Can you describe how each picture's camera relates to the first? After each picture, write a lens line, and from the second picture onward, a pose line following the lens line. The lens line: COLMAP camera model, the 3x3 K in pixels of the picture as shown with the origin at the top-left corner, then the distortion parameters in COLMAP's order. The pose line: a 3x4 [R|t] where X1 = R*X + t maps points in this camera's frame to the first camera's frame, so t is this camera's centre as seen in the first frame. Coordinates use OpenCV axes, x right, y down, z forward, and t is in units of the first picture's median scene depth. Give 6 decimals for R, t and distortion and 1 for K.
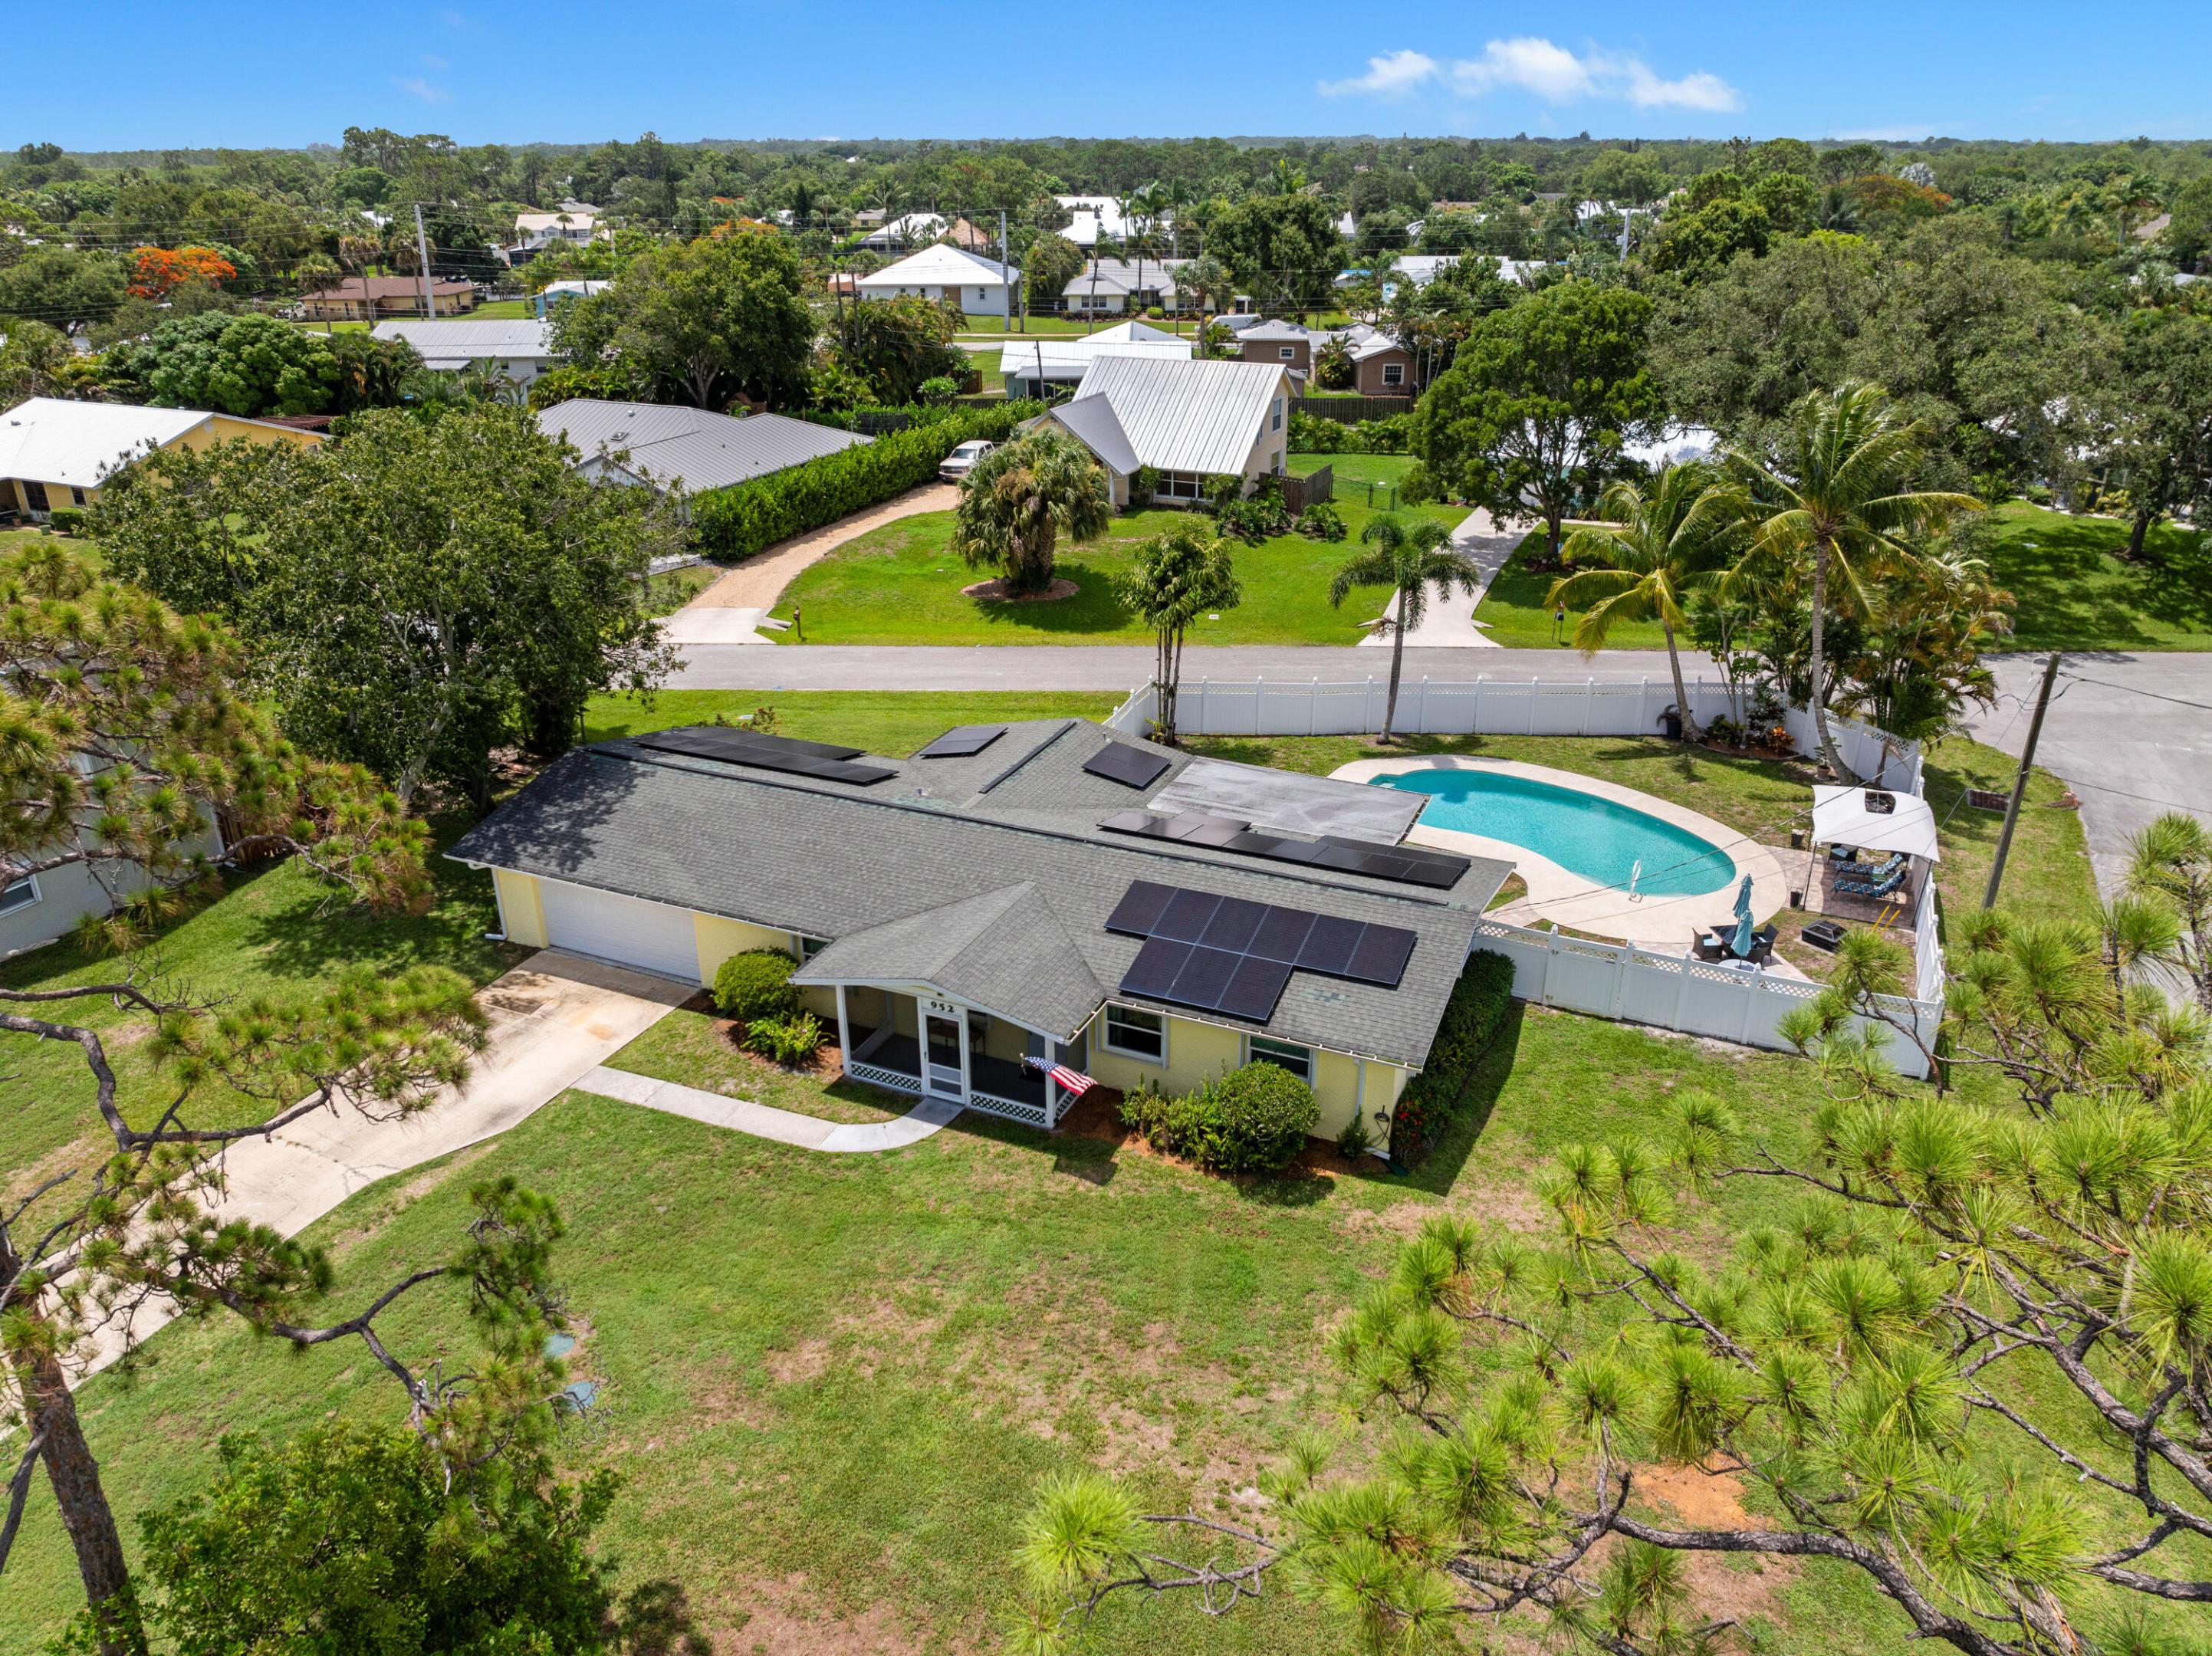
lens RADIAL K [[1515.3, 0, 1108.0], [0, 1515.3, 811.6], [0, 0, 1]] dist [-0.005293, -0.036671]
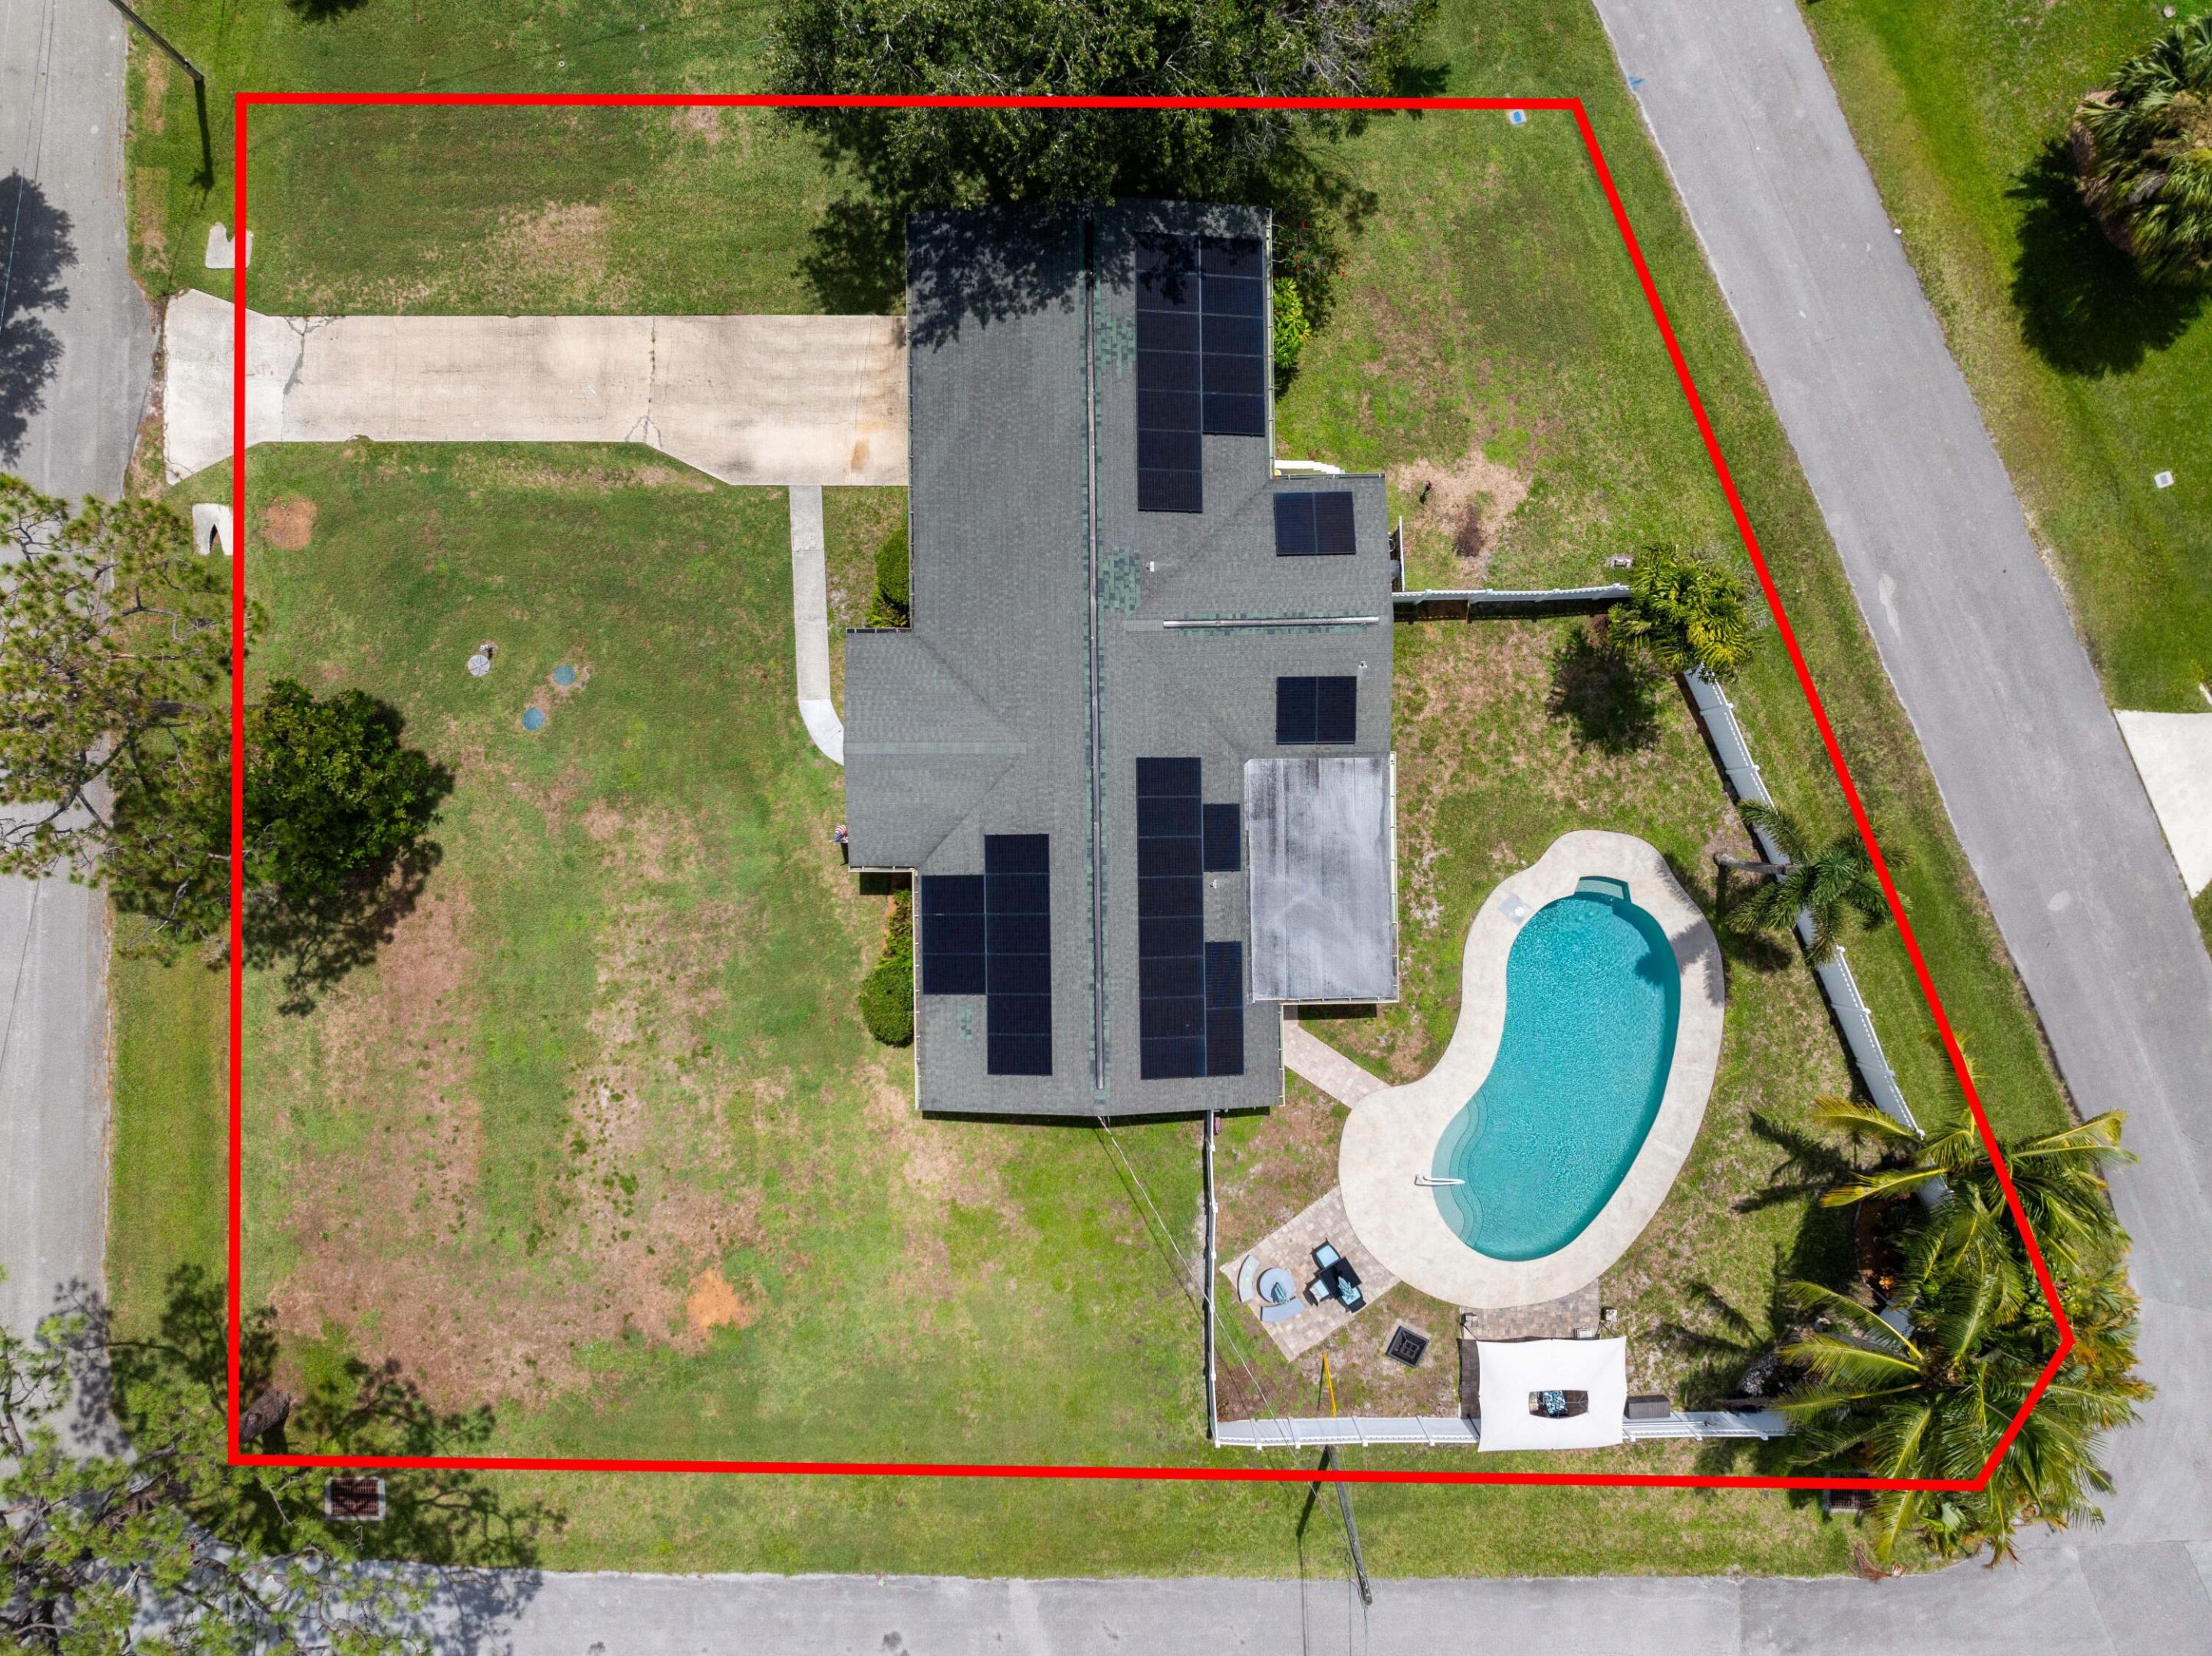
lens RADIAL K [[1515.3, 0, 1108.0], [0, 1515.3, 811.6], [0, 0, 1]] dist [-0.005293, -0.036671]
pose [[0.407853, 0.913040, 0.003668, 0.012661], [-0.385346, 0.168488, 0.907260, -1.046417], [0.827747, -0.371442, 0.420555, 0.549526]]
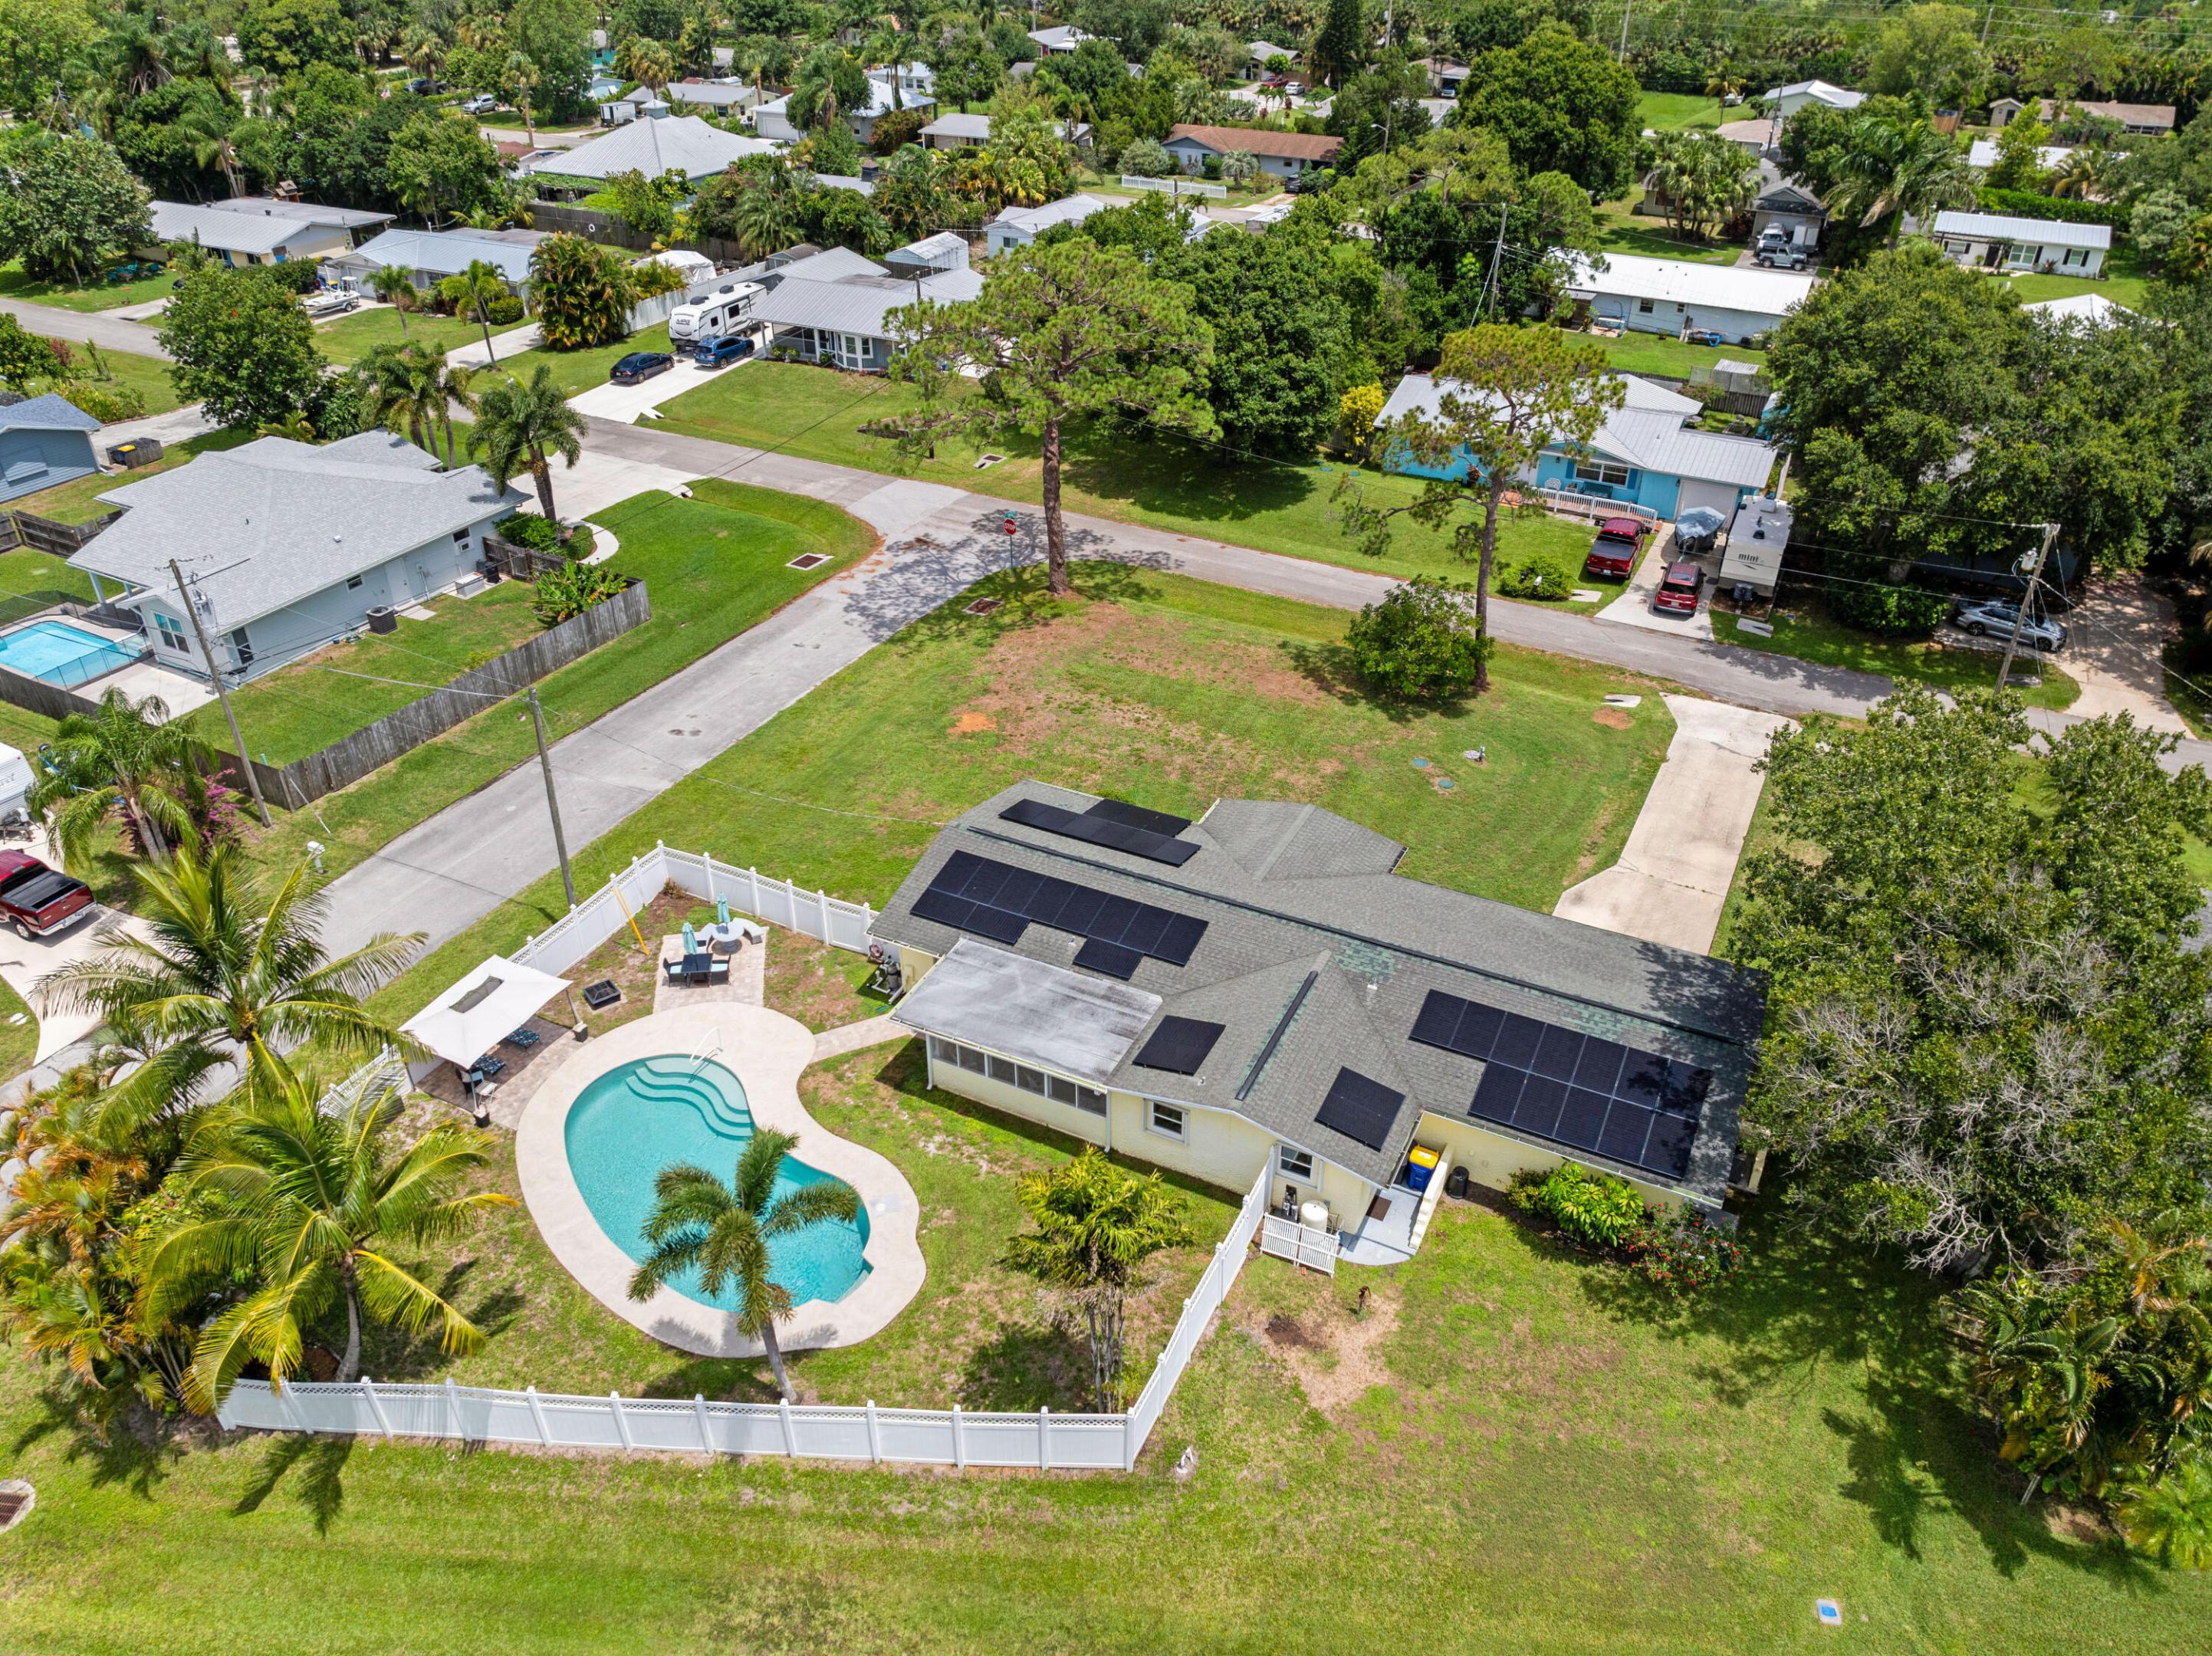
lens RADIAL K [[1515.3, 0, 1108.0], [0, 1515.3, 811.6], [0, 0, 1]] dist [-0.005293, -0.036671]
pose [[-0.998413, -0.015529, 0.054133, 0.005843], [0.037860, 0.526519, 0.849320, -1.134320], [-0.041692, 0.850022, -0.525095, 1.626189]]
